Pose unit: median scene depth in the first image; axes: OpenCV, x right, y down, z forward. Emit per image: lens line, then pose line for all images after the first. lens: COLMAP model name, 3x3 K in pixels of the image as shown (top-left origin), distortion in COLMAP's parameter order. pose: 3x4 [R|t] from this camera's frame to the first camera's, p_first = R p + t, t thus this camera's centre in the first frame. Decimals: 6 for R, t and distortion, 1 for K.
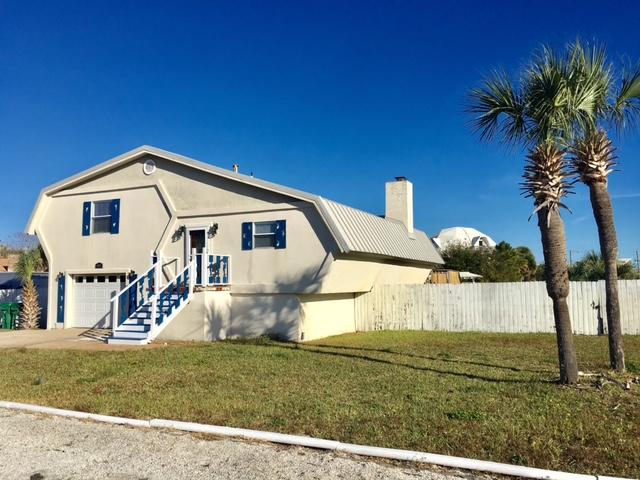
lens RADIAL K [[545.0, 0, 316.4], [0, 545.0, 236.5], [0, 0, 1]] dist [0.073131, -0.073088]
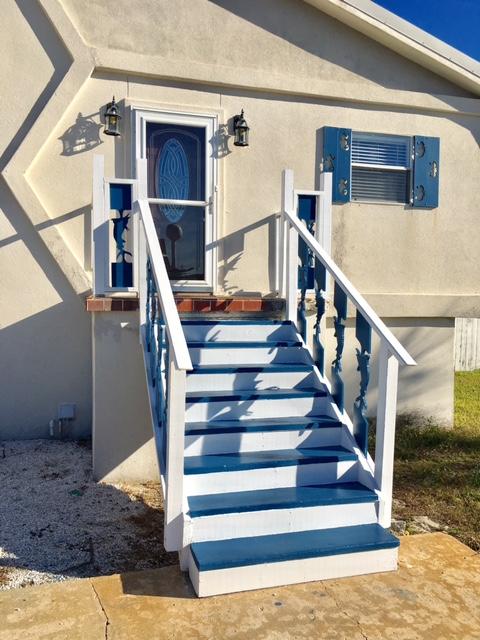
lens RADIAL K [[545.0, 0, 240.2], [0, 545.0, 322.2], [0, 0, 1]] dist [0.073131, -0.073088]
pose [[0.748649, -0.011970, 0.662858, -0.397313], [-0.075881, 0.991719, 0.103611, 0.066640], [-0.658609, -0.127866, 0.741541, 0.693822]]
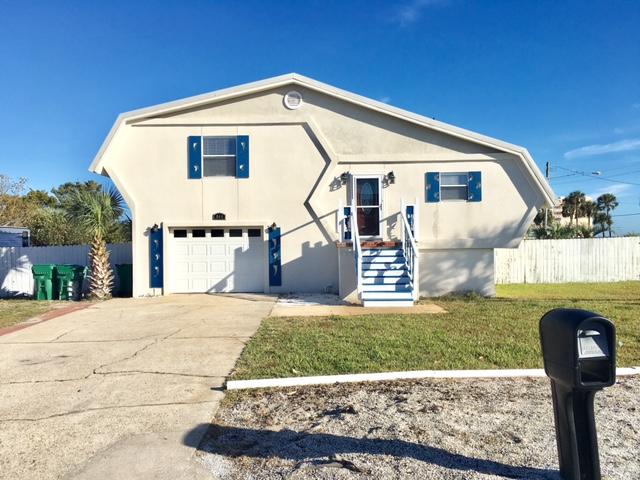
lens RADIAL K [[545.0, 0, 315.4], [0, 545.0, 237.4], [0, 0, 1]] dist [0.073131, -0.073088]
pose [[0.905143, 0.003156, 0.425095, -0.652135], [-0.032920, 0.997490, 0.062690, 0.030321], [-0.423830, -0.070738, 0.902975, 0.220828]]
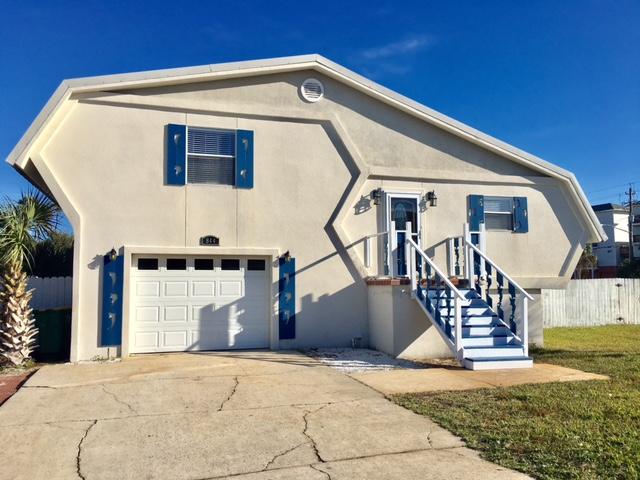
lens RADIAL K [[545.0, 0, 316.6], [0, 545.0, 243.0], [0, 0, 1]] dist [0.073131, -0.073088]
pose [[0.742800, 0.057155, 0.667070, -0.738885], [-0.061313, 0.997970, -0.017234, 0.062198], [-0.666700, -0.028099, 0.744796, 0.537725]]
